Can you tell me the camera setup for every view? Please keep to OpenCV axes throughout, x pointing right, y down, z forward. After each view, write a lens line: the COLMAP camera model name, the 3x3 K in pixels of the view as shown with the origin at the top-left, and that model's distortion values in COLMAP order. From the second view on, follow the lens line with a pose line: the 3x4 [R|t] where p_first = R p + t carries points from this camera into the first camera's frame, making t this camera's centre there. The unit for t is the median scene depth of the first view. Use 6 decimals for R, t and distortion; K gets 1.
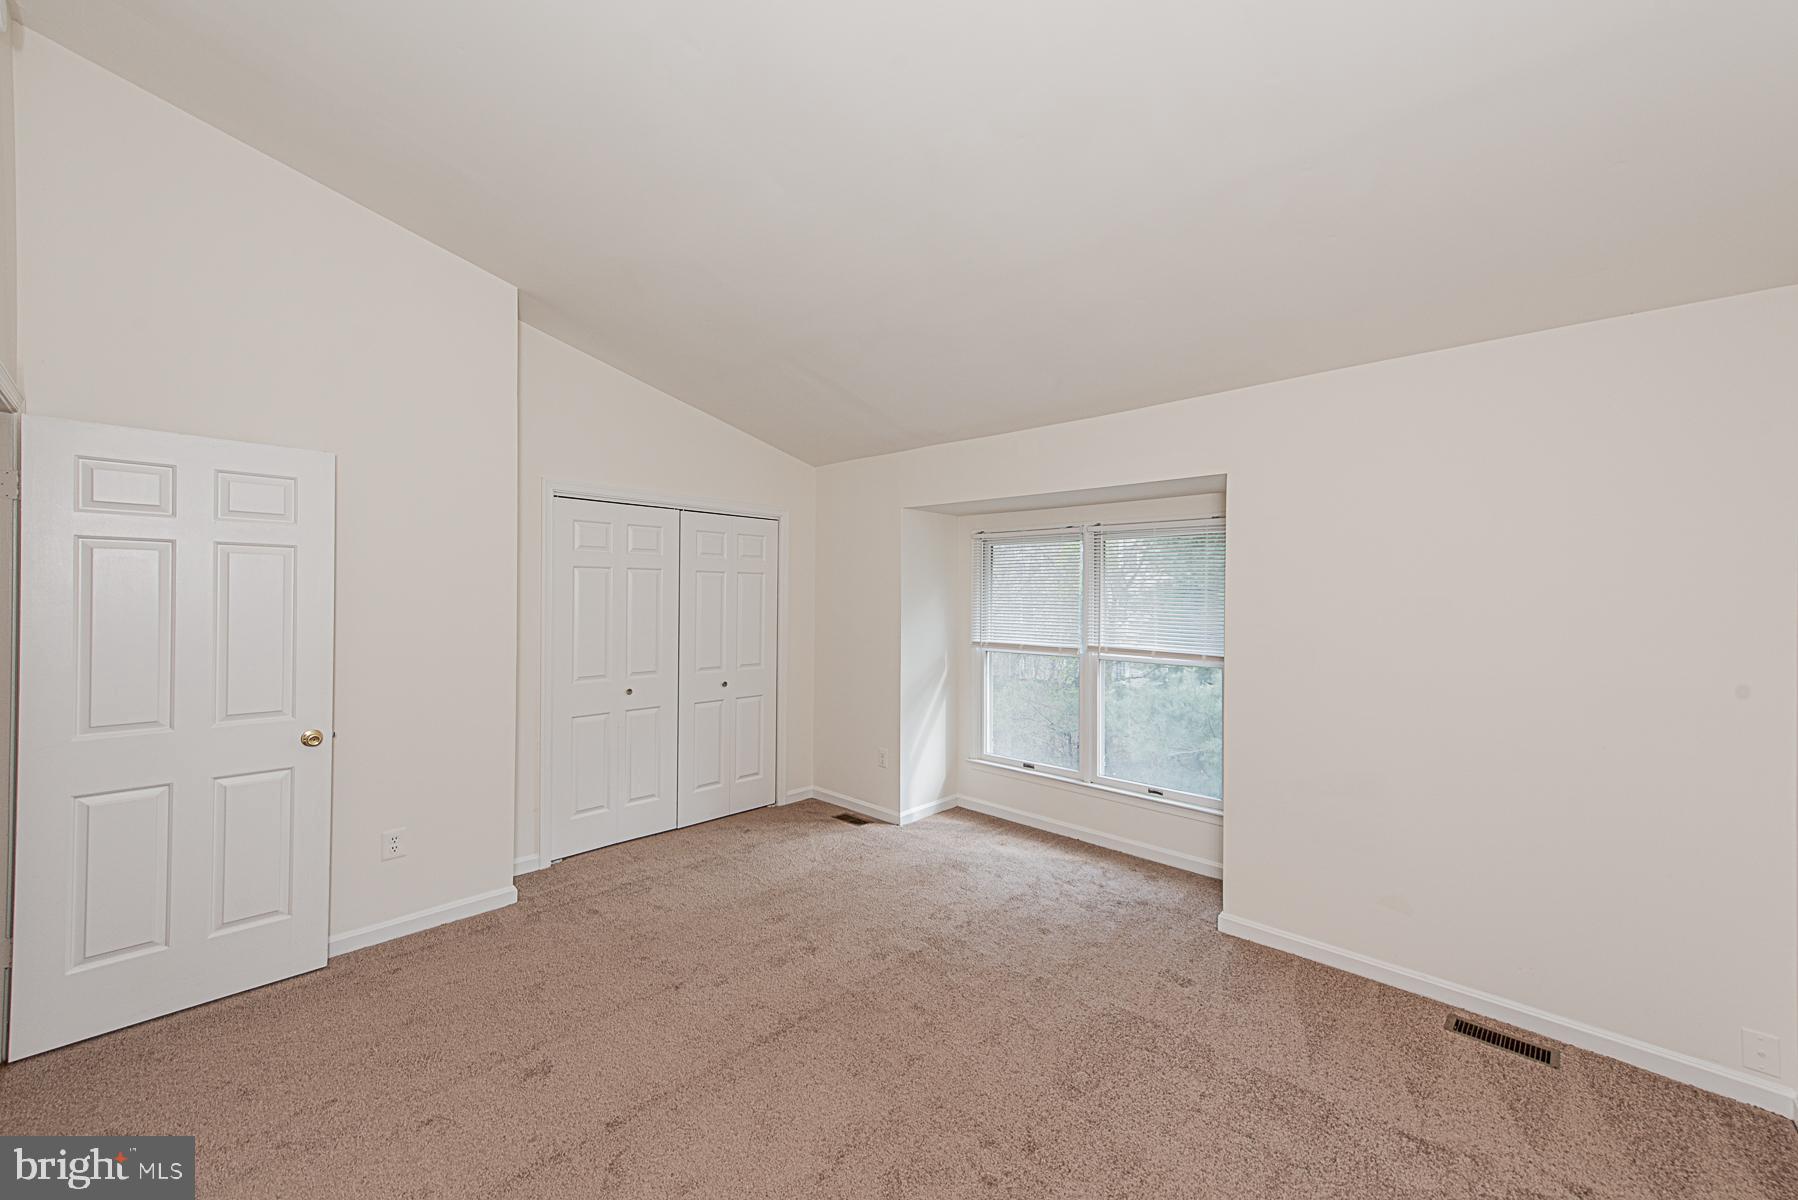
lens RADIAL K [[707.6, 0, 906.1], [0, 707.6, 595.9], [0, 0, 1]] dist [0.019916, -0.001274]
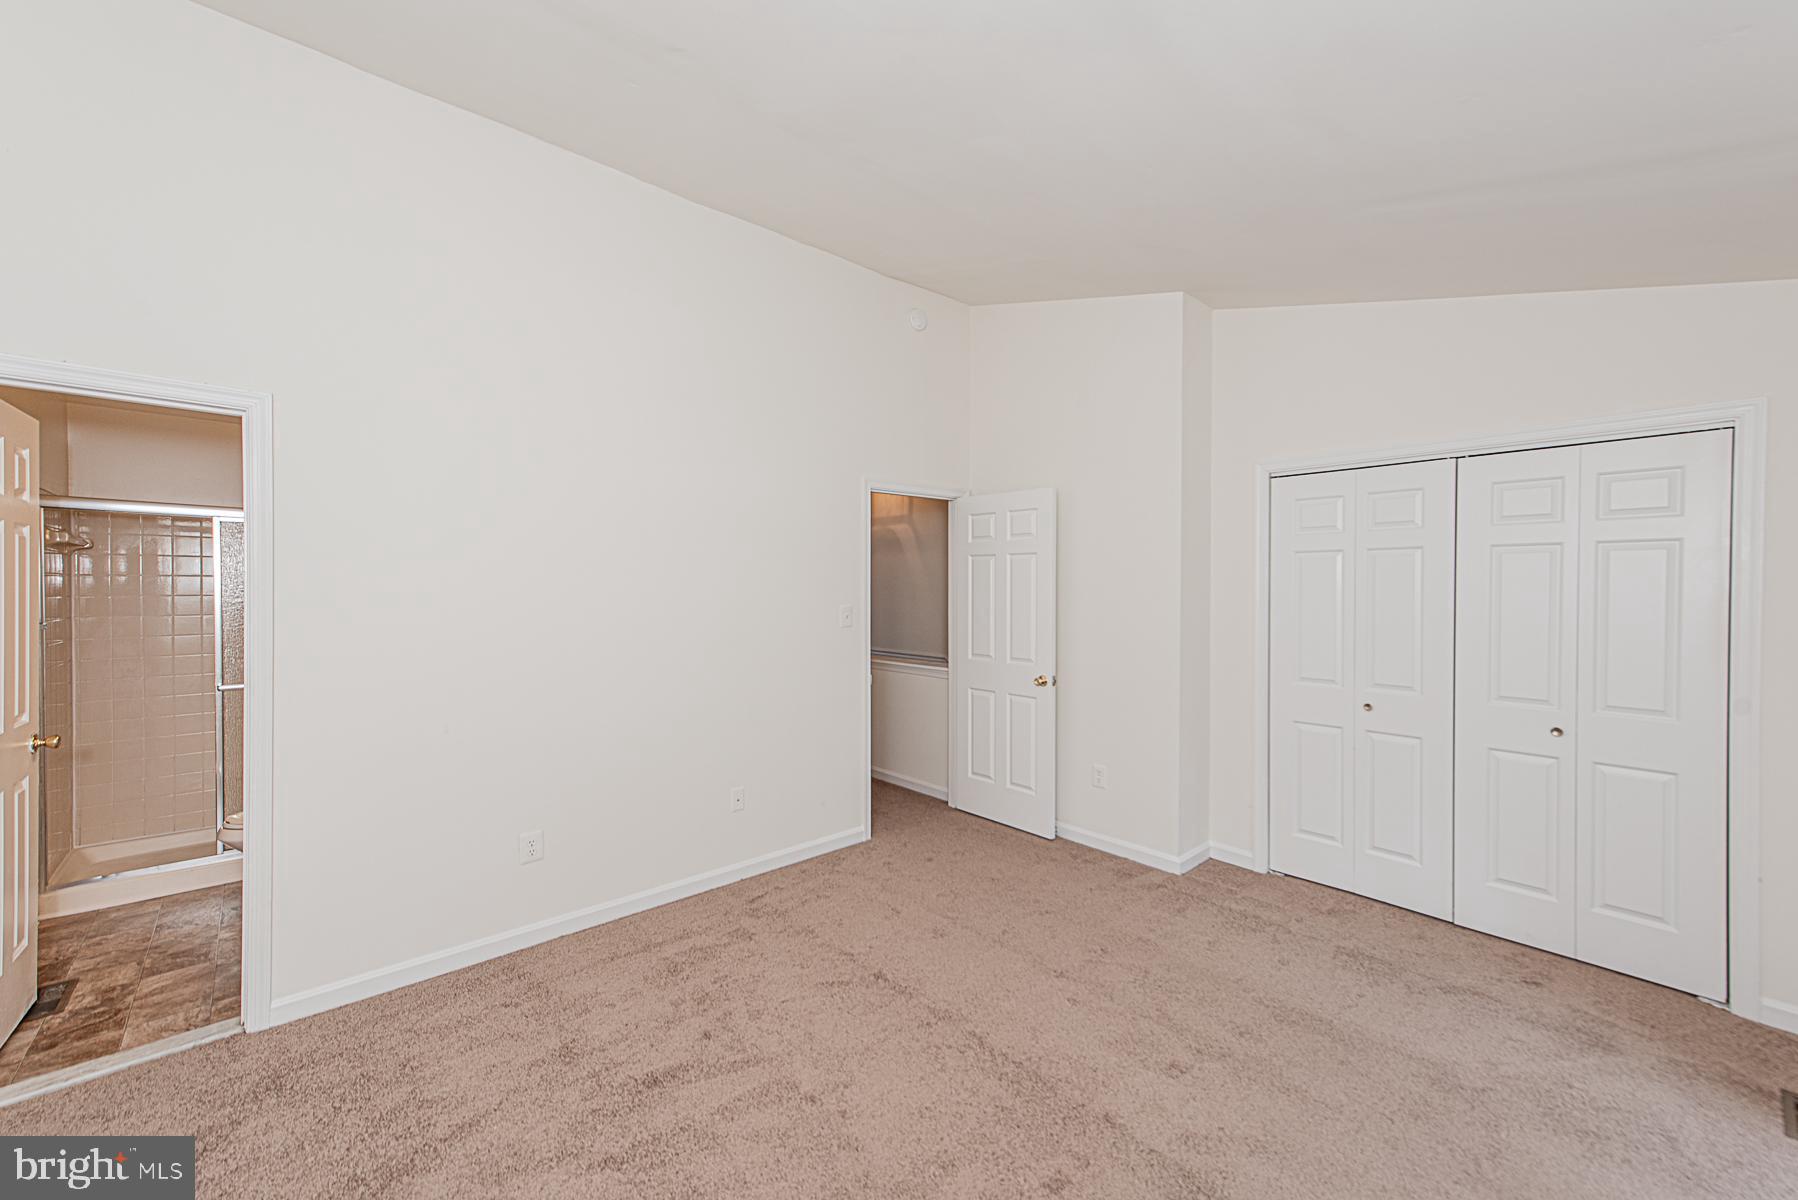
lens RADIAL K [[707.6, 0, 916.4], [0, 707.6, 595.4], [0, 0, 1]] dist [0.019916, -0.001274]
pose [[-0.078457, 0.002311, -0.996915, 0.477989], [-0.008765, 0.999957, 0.003008, 0.015903], [0.996879, 0.008974, -0.078433, 0.624649]]
